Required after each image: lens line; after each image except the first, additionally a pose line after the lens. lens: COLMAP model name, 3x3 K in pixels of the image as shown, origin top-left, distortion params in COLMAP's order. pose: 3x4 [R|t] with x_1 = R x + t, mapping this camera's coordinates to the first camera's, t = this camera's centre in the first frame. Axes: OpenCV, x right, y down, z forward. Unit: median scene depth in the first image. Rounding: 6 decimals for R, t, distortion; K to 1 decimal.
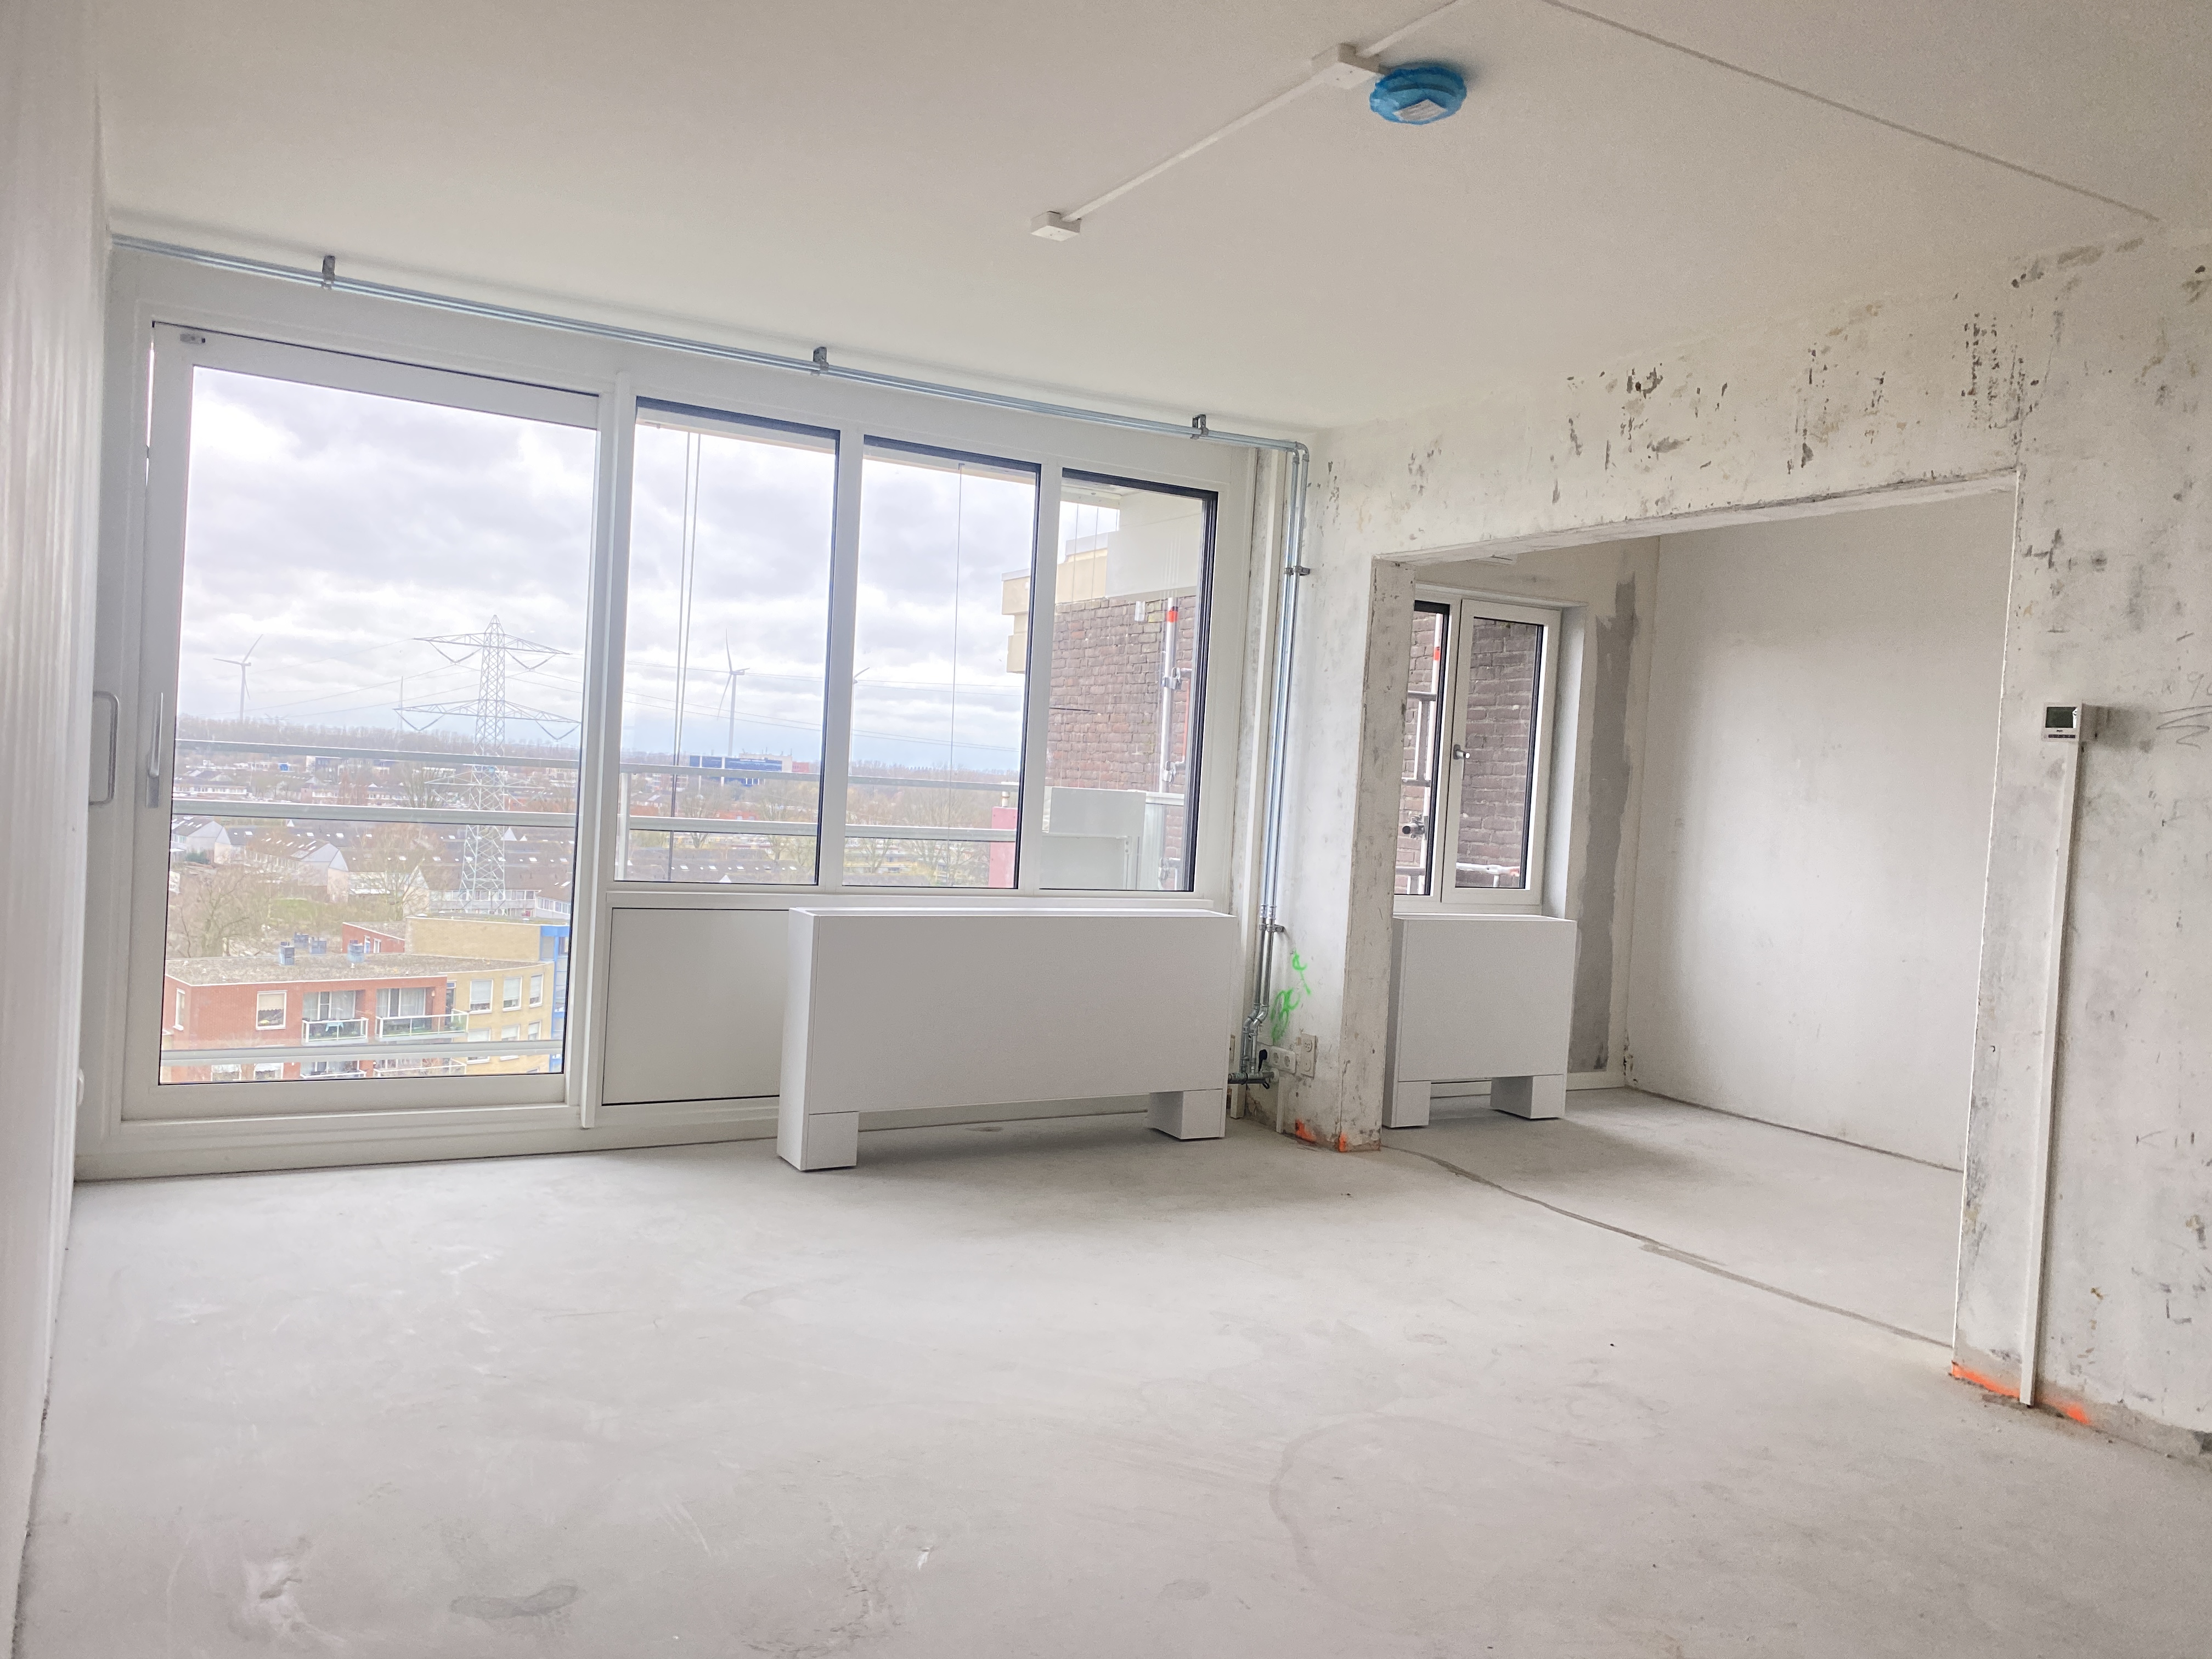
lens RADIAL K [[1711.7, 0, 1106.0], [0, 1711.7, 829.5], [0, 0, 1]] dist [-0.000154, 0.001011]
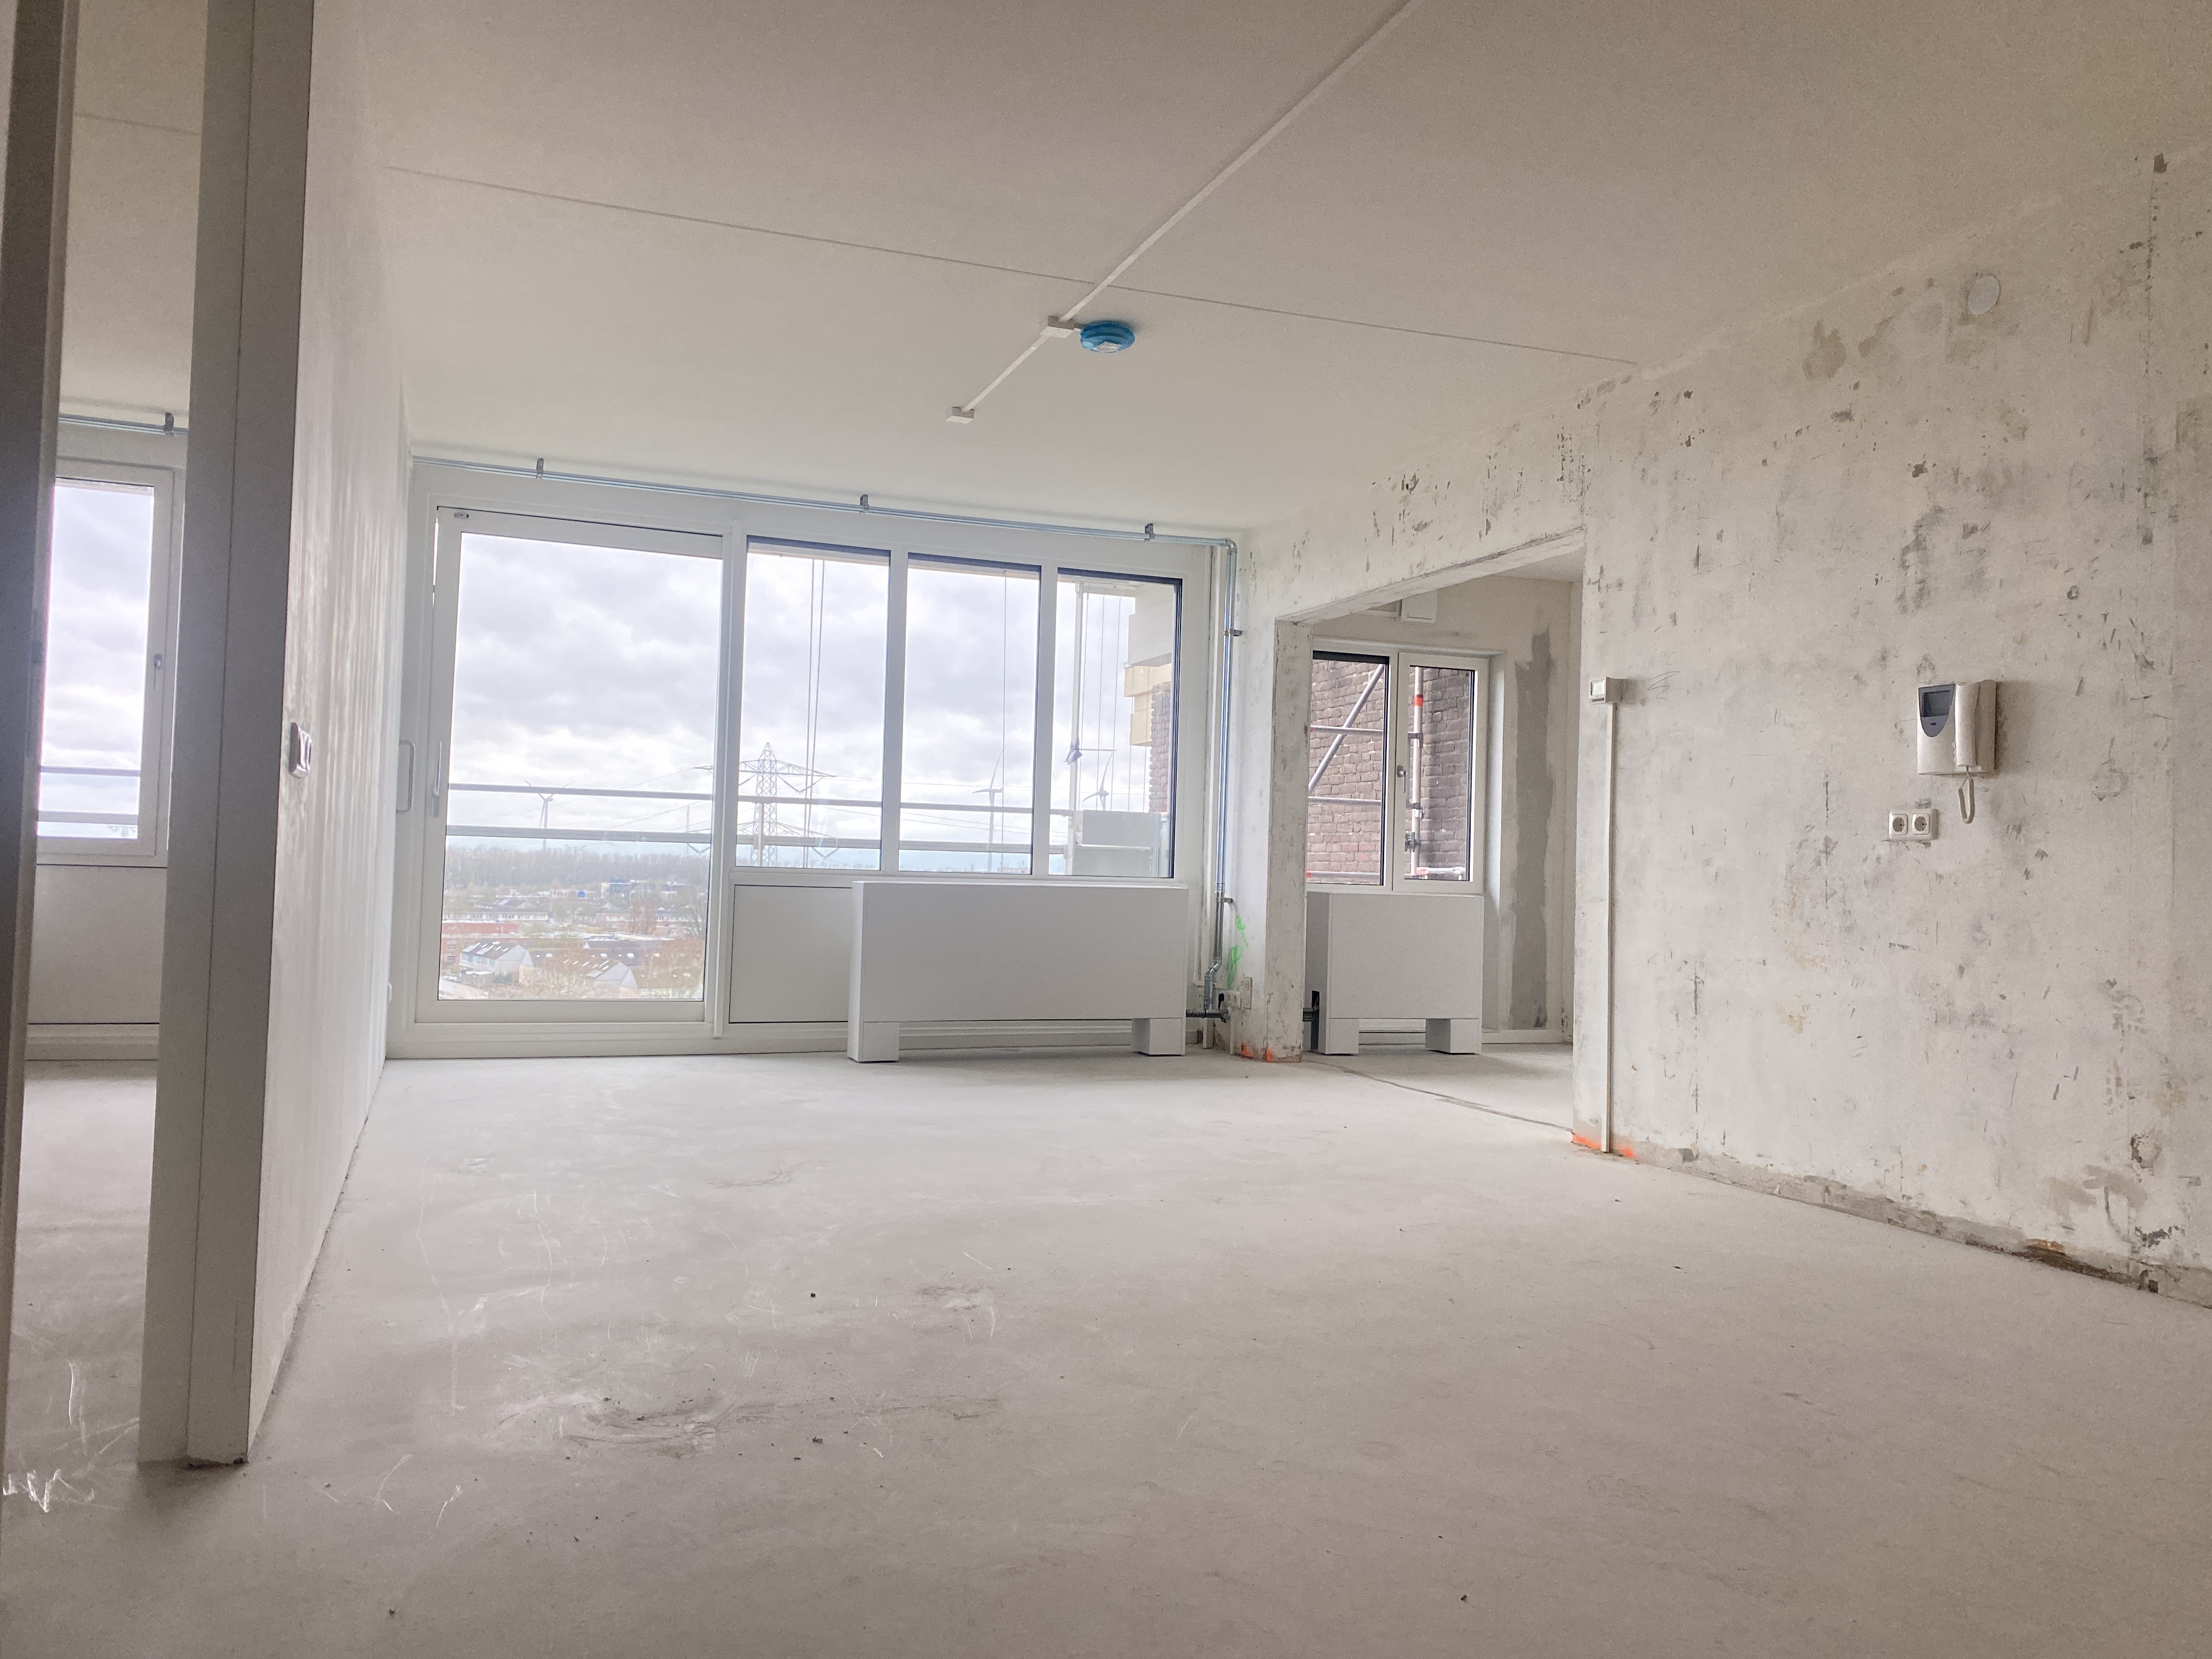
lens RADIAL K [[1734.2, 0, 1102.1], [0, 1734.2, 804.1], [0, 0, 1]] dist [0.036593, -0.001245]
pose [[0.986914, -0.035810, -0.157220, 0.229925], [0.022930, 0.996286, -0.082992, 0.098116], [0.159608, 0.078301, 0.984070, -0.365400]]
